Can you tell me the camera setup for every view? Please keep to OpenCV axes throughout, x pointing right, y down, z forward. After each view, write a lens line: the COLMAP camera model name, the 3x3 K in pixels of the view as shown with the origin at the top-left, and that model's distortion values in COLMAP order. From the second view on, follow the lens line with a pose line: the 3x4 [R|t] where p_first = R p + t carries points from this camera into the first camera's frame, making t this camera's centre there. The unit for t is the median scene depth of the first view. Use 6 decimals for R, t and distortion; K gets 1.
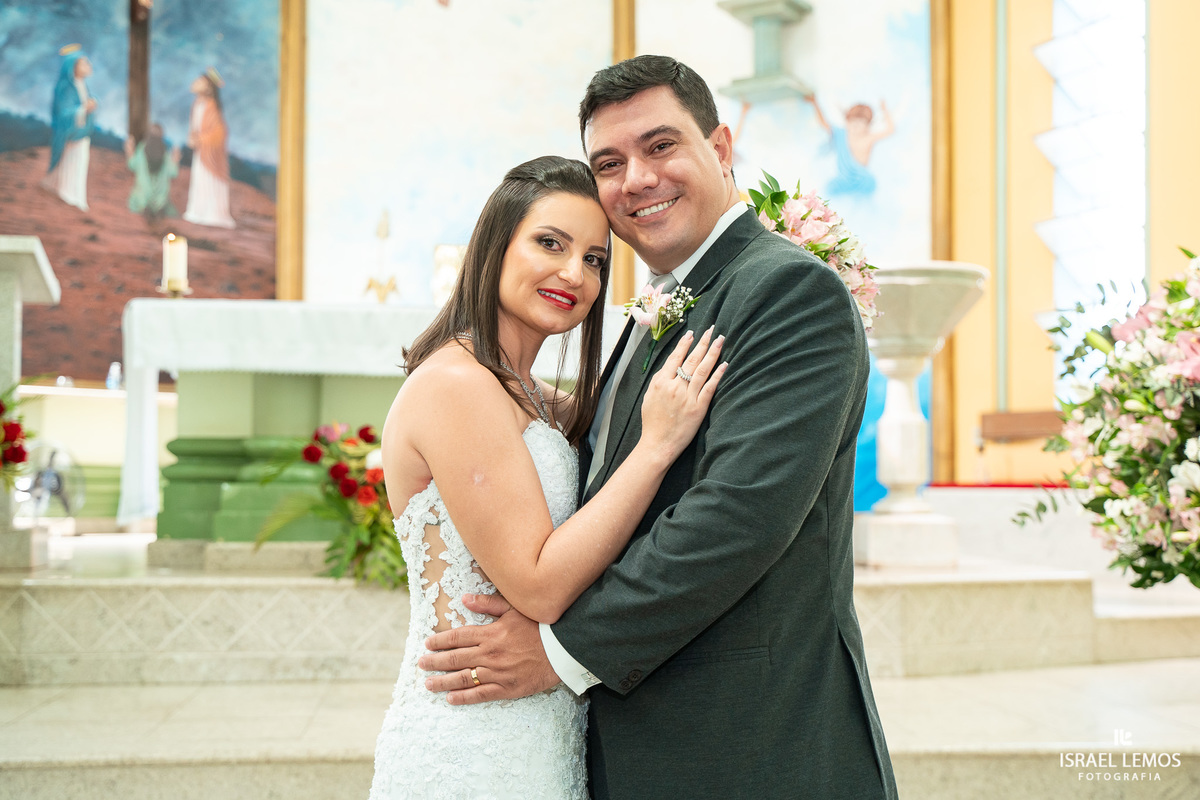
lens RADIAL K [[1627.8, 0, 601.1], [0, 1627.8, 397.0], [0, 0, 1]] dist [0.106379, 0.000000]
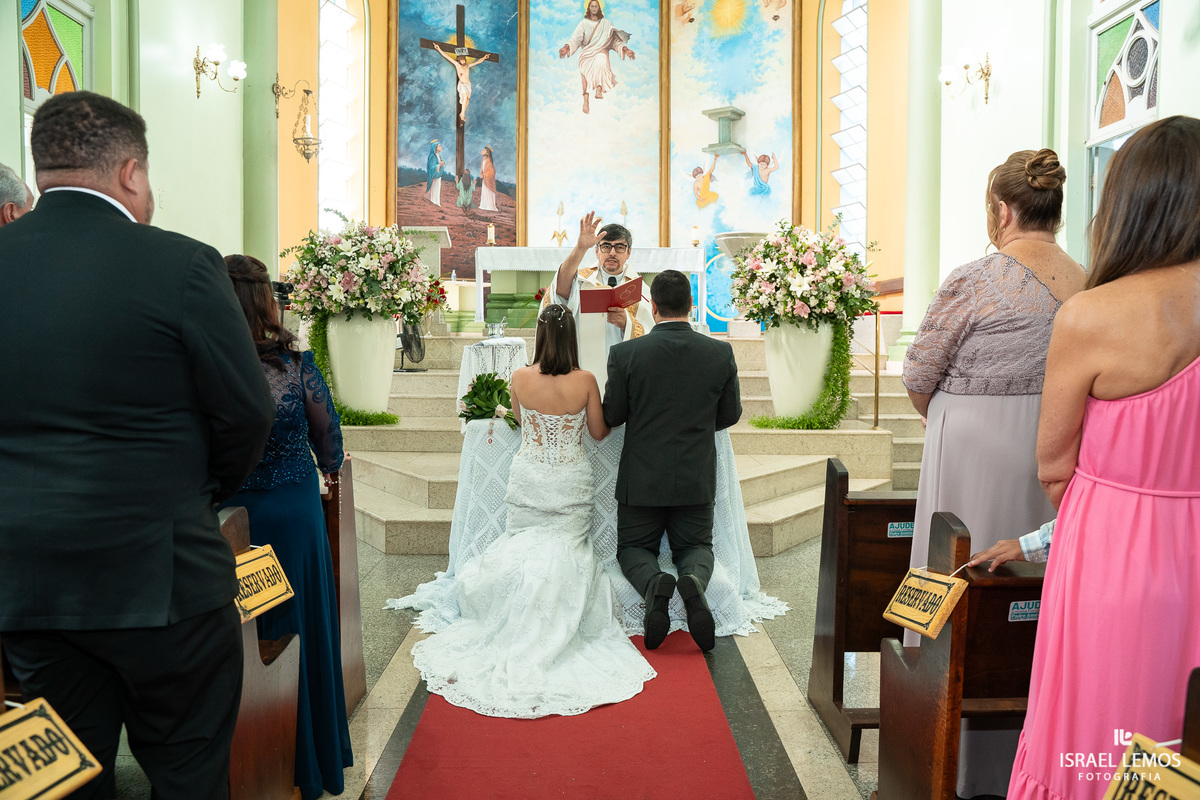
lens RADIAL K [[975.3, 0, 605.2], [0, 975.3, 400.8], [0, 0, 1]] dist [-0.116539, 0.083314]
pose [[0.996155, 0.005327, -0.087450, 0.056901], [0.004581, 0.993618, 0.112704, 0.011776], [0.087492, -0.112672, 0.989773, -0.426088]]
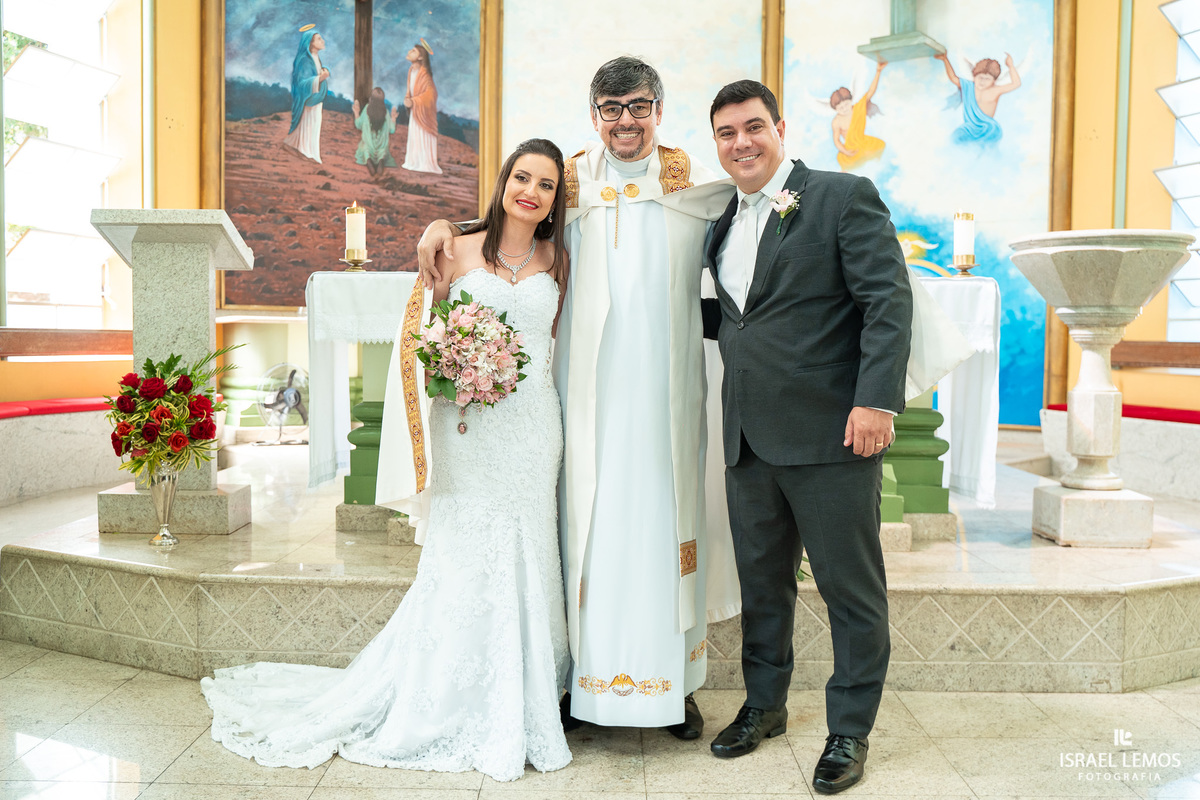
lens RADIAL K [[1138.0, 0, 598.8], [0, 1138.0, 402.7], [0, 0, 1]] dist [-0.045938, 0.000000]
pose [[0.994320, 0.012803, -0.105660, -0.022568], [-0.000955, 0.993772, 0.111433, -0.032133], [0.106428, -0.110699, 0.988139, 0.186484]]
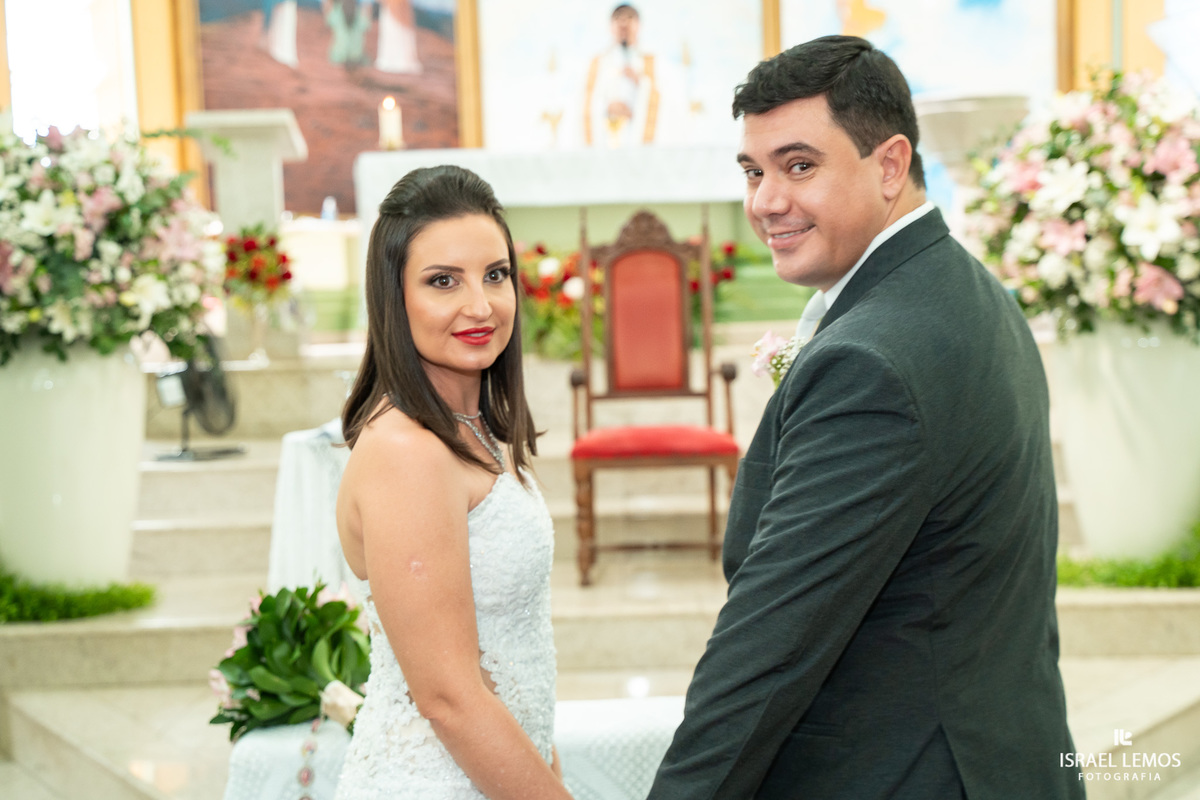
lens RADIAL K [[1812.5, 0, 599.3], [0, 1812.5, 404.6], [0, 0, 1]] dist [0.179325, 0.000000]
pose [[0.991992, -0.034083, -0.121613, 0.043434], [0.047001, 0.993362, 0.104989, -0.003024], [0.117228, -0.109864, 0.987009, -0.255053]]
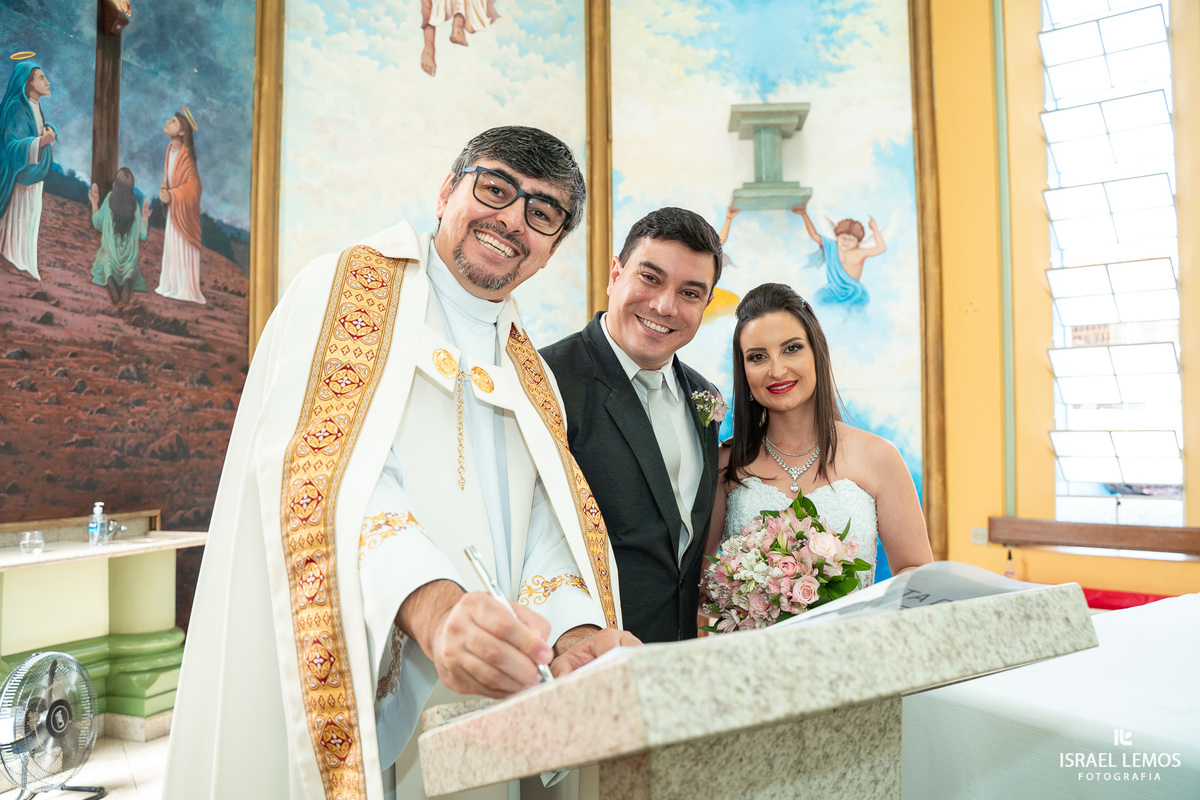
lens RADIAL K [[975.3, 0, 606.5], [0, 975.3, 403.0], [0, 0, 1]] dist [-0.116539, 0.083314]
pose [[0.898880, 0.006646, 0.438145, -0.266599], [-0.016318, 0.999699, 0.018312, -0.070660], [-0.437892, -0.023609, 0.898718, 0.513983]]
